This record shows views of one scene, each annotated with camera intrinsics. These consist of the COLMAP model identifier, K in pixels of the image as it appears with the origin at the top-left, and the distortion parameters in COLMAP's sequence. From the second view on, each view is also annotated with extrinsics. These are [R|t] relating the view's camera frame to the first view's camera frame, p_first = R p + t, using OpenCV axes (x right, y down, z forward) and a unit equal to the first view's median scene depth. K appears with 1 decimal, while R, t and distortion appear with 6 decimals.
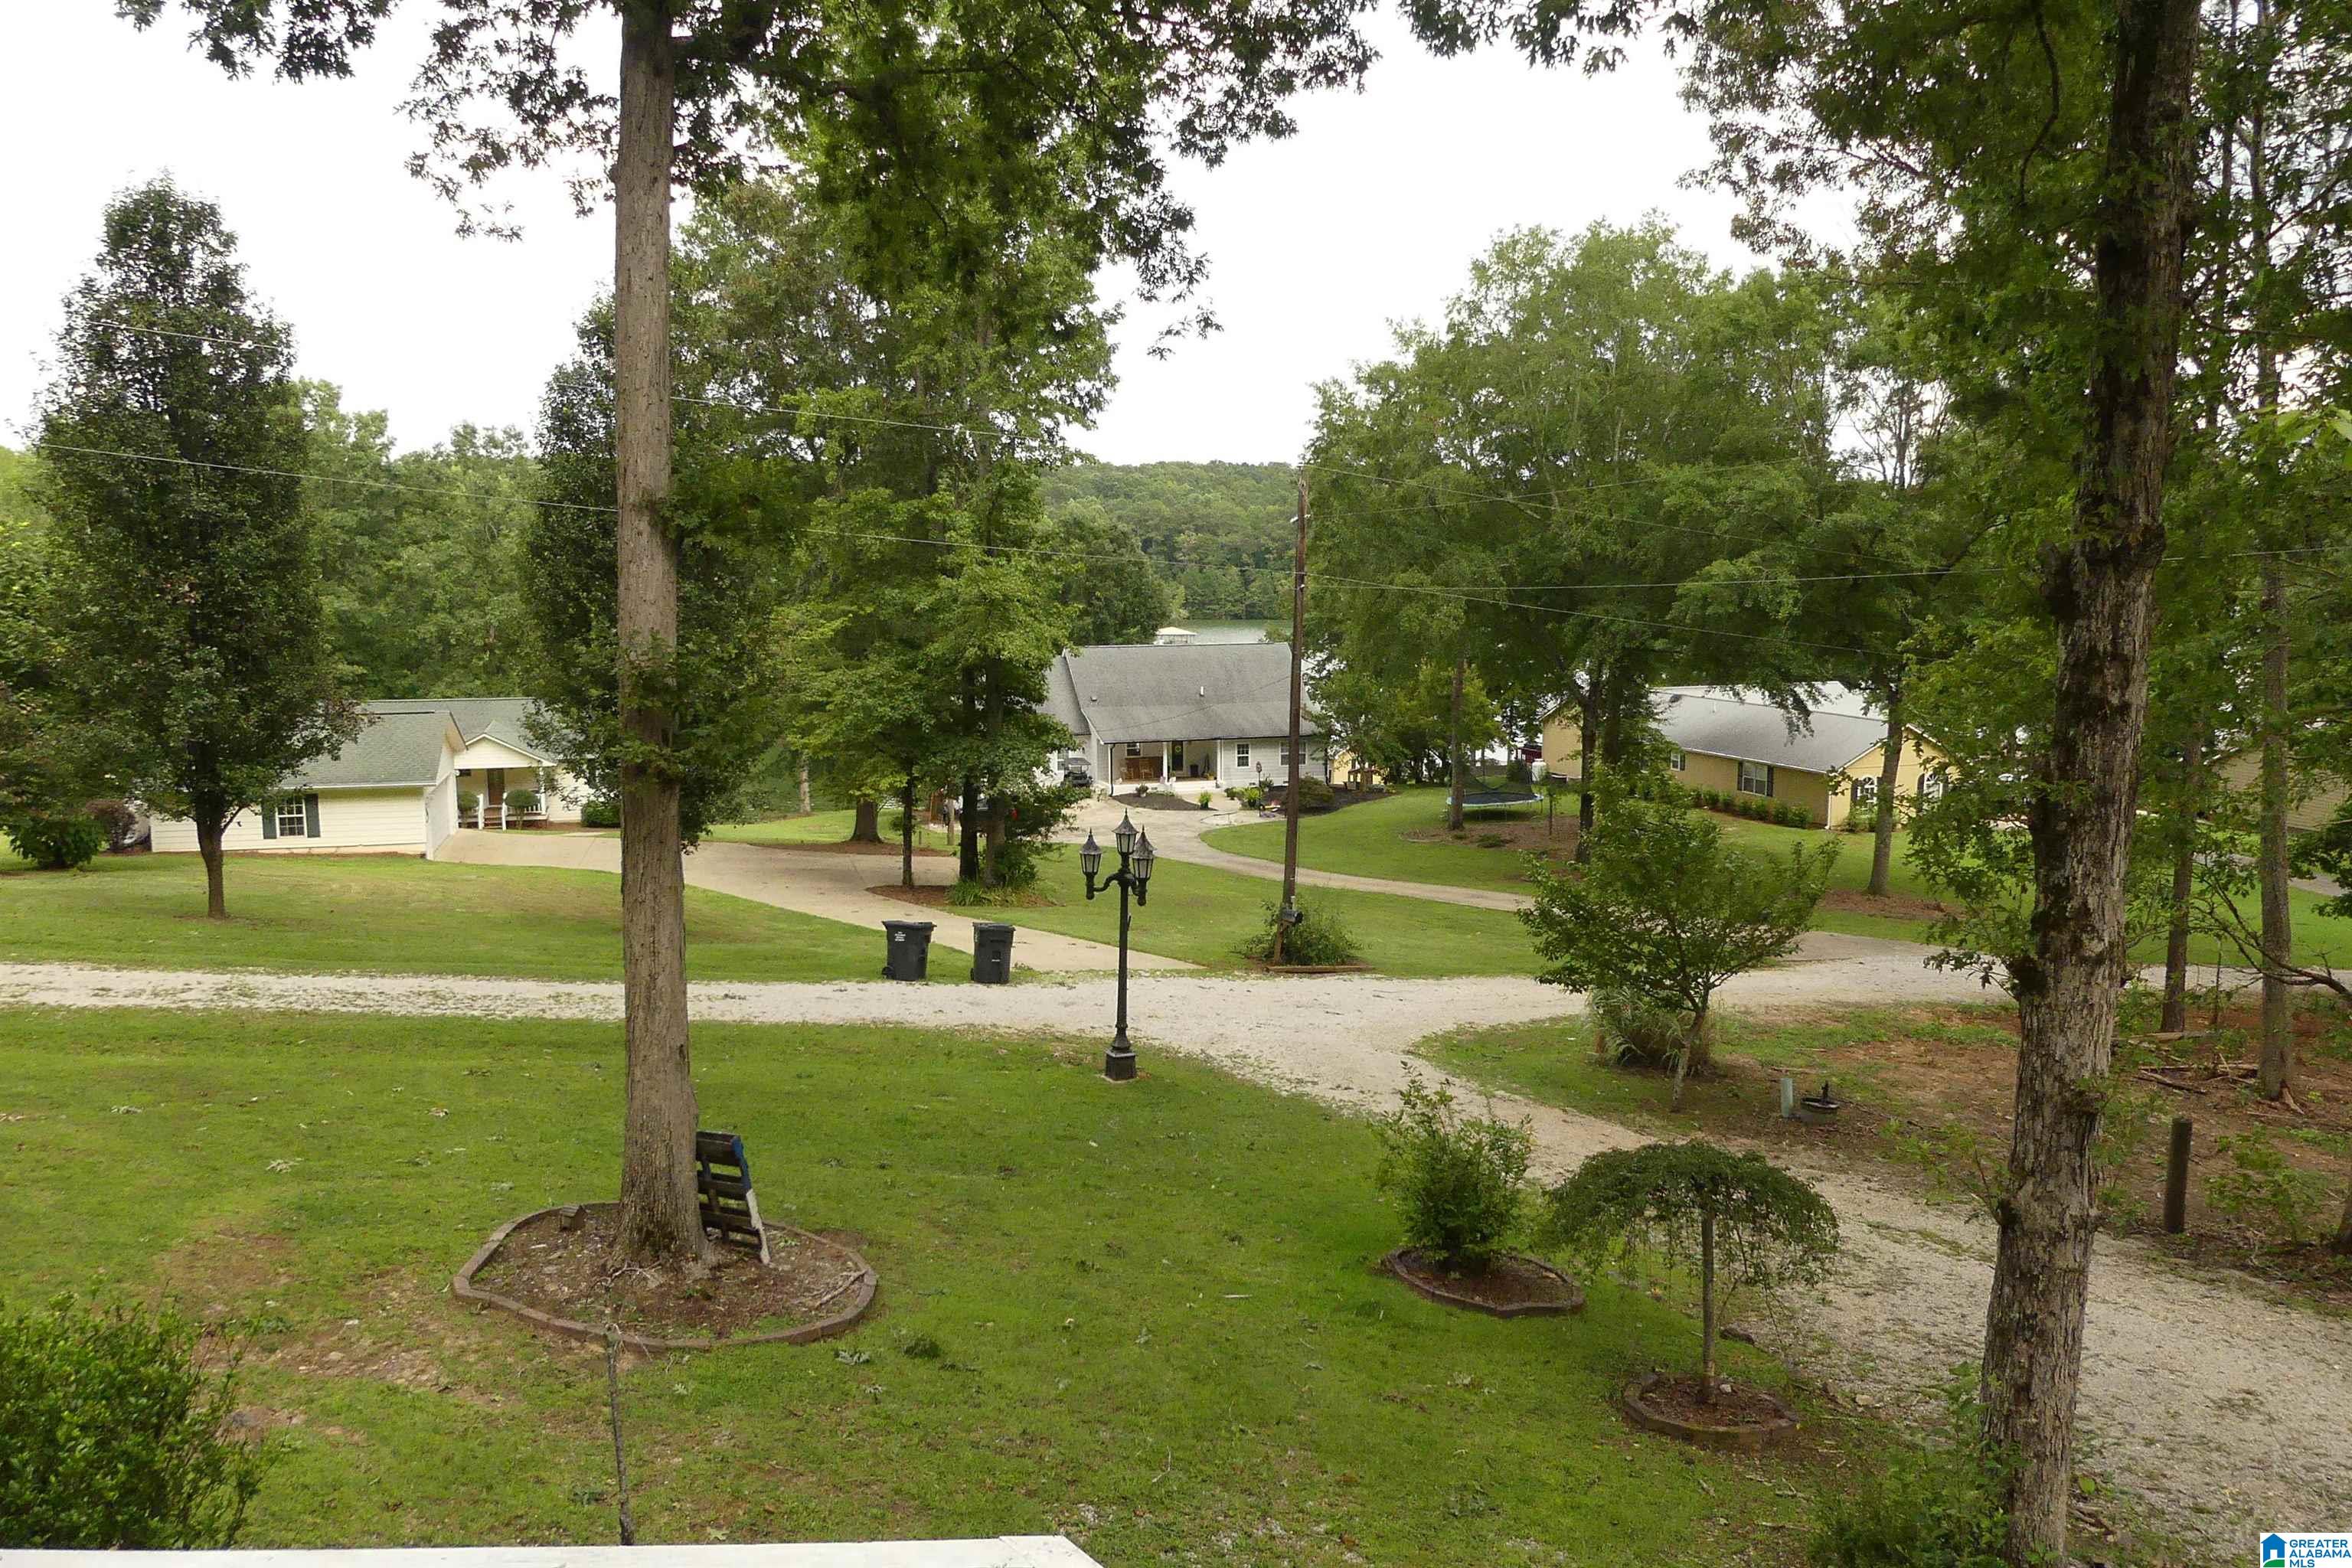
lens RADIAL K [[1845.4, 0, 1175.0], [0, 1845.4, 802.6], [0, 0, 1]] dist [-0.004181, 0.004446]
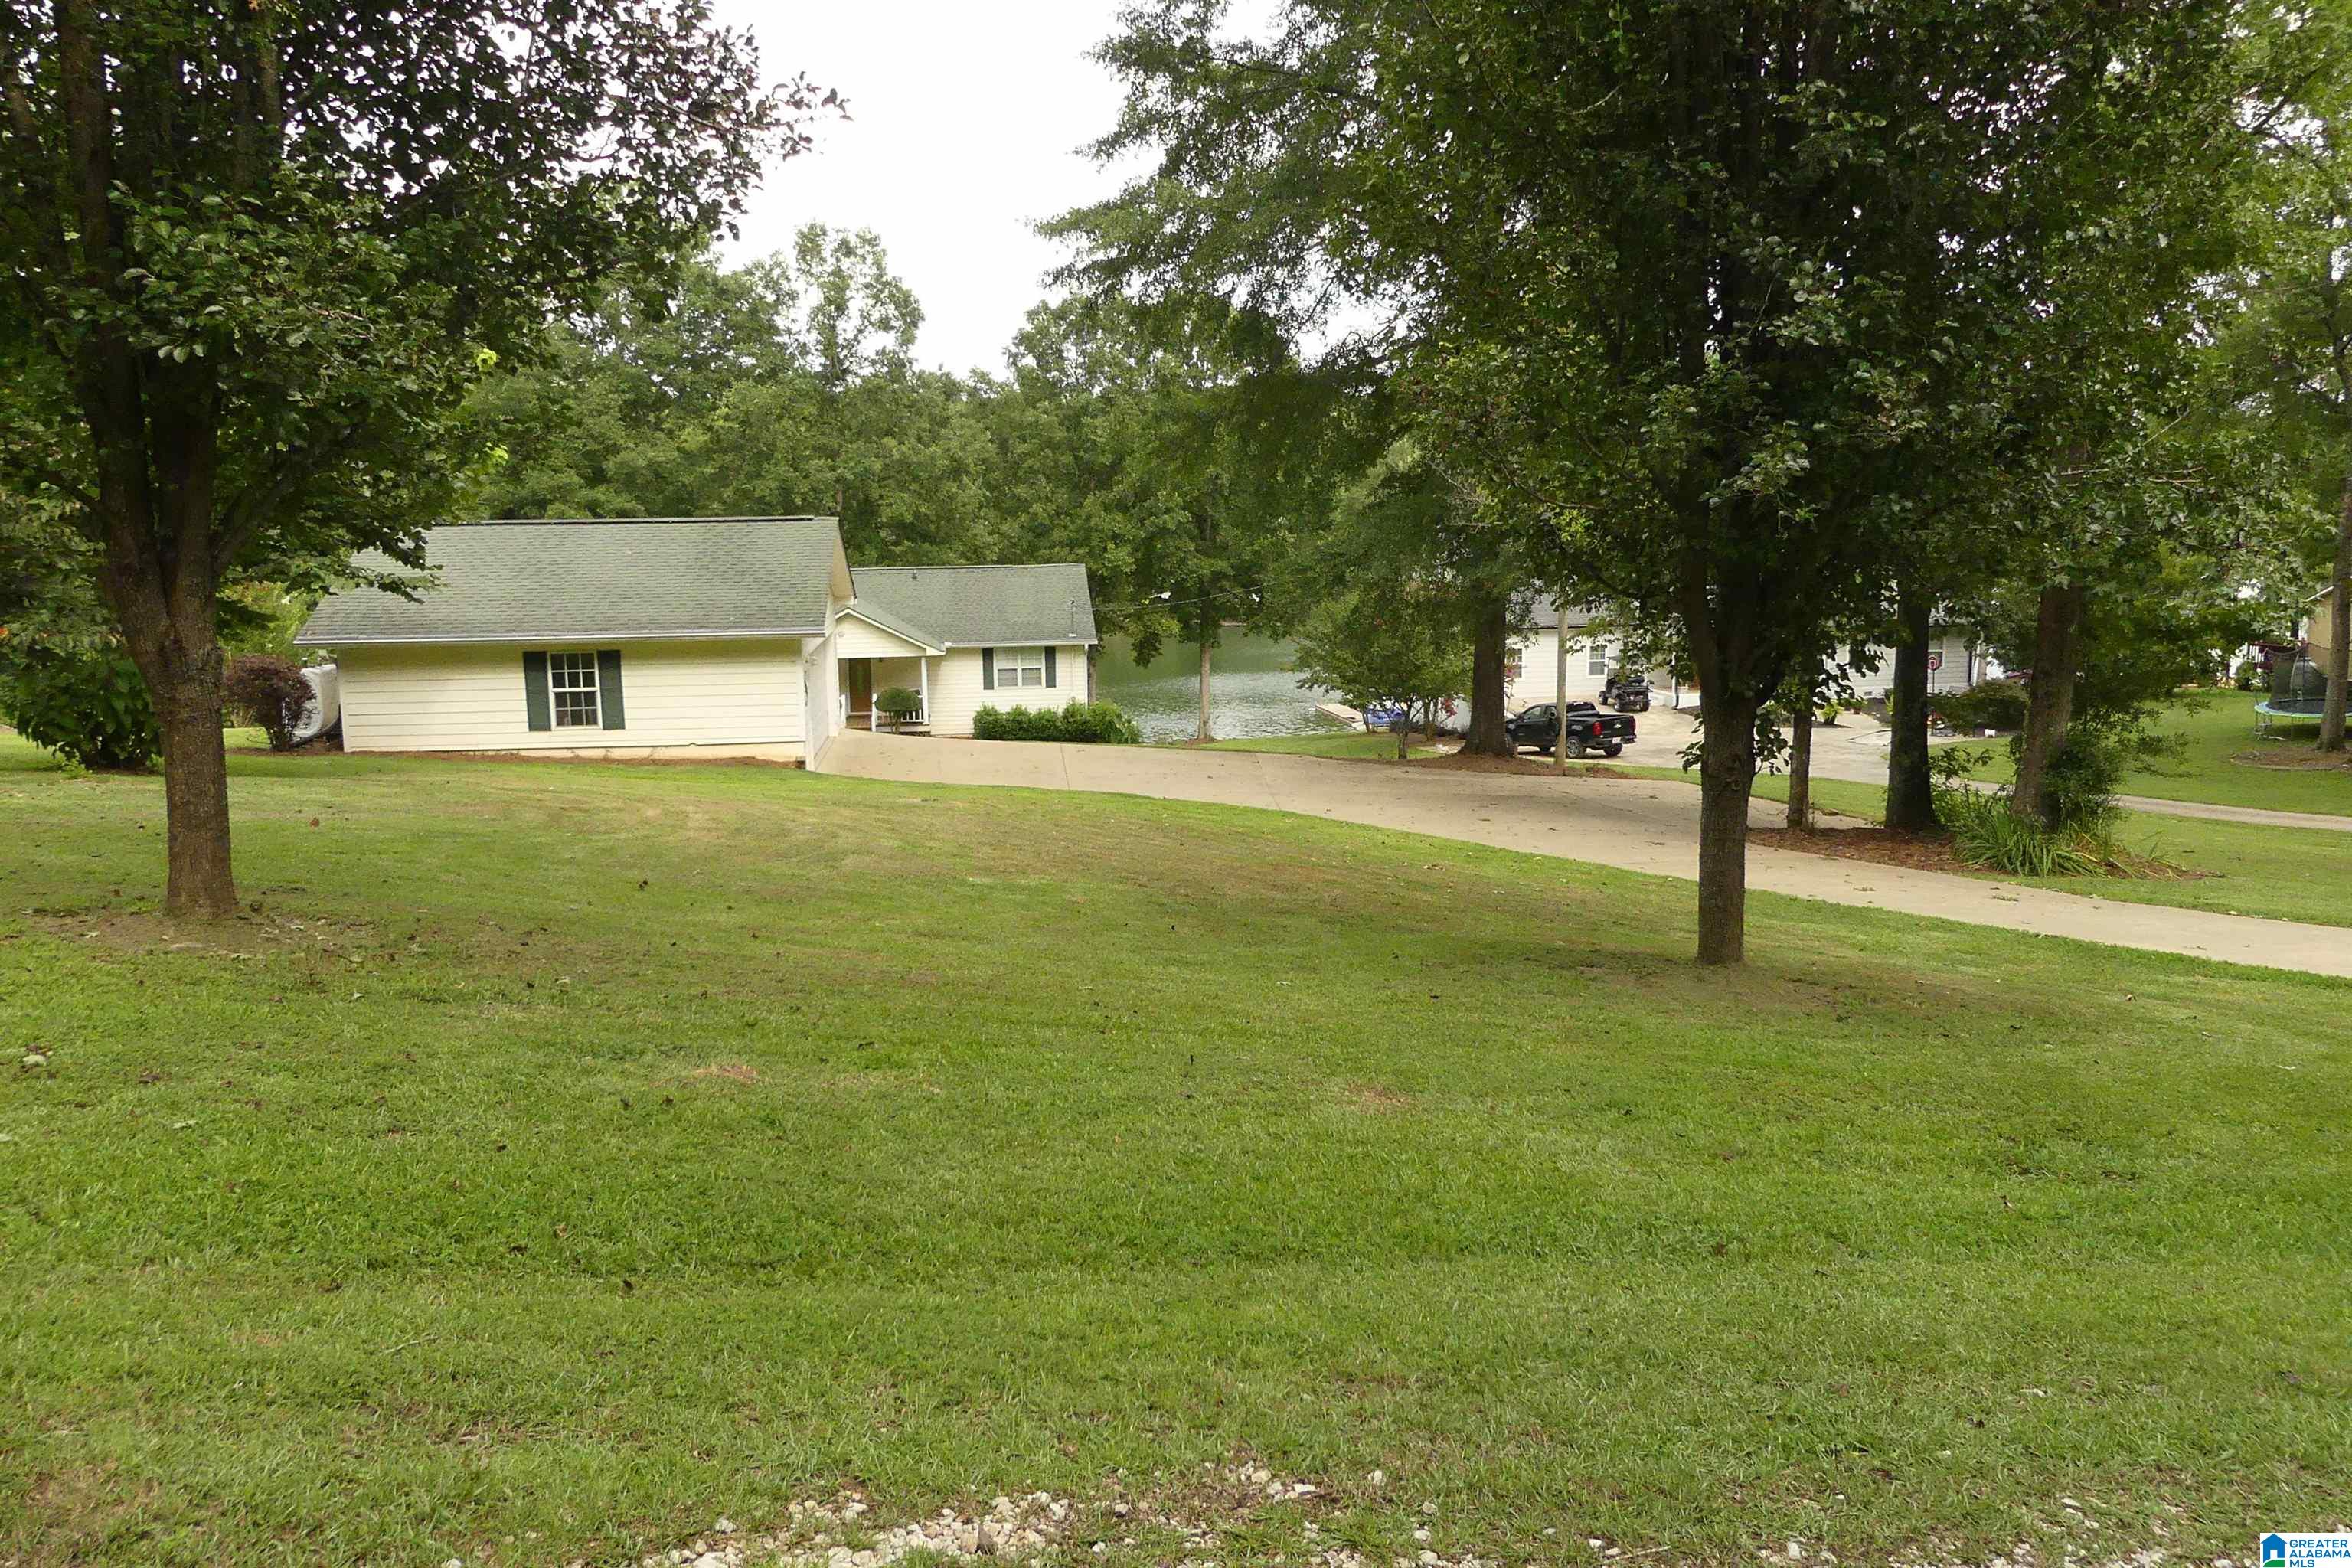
lens RADIAL K [[1845.4, 0, 1176.9], [0, 1845.4, 772.6], [0, 0, 1]] dist [-0.004181, 0.004446]
pose [[0.989068, 0.009396, -0.147157, -0.216037], [-0.007669, 0.999895, 0.012295, 0.023935], [0.147257, -0.011032, 0.989037, 0.472409]]
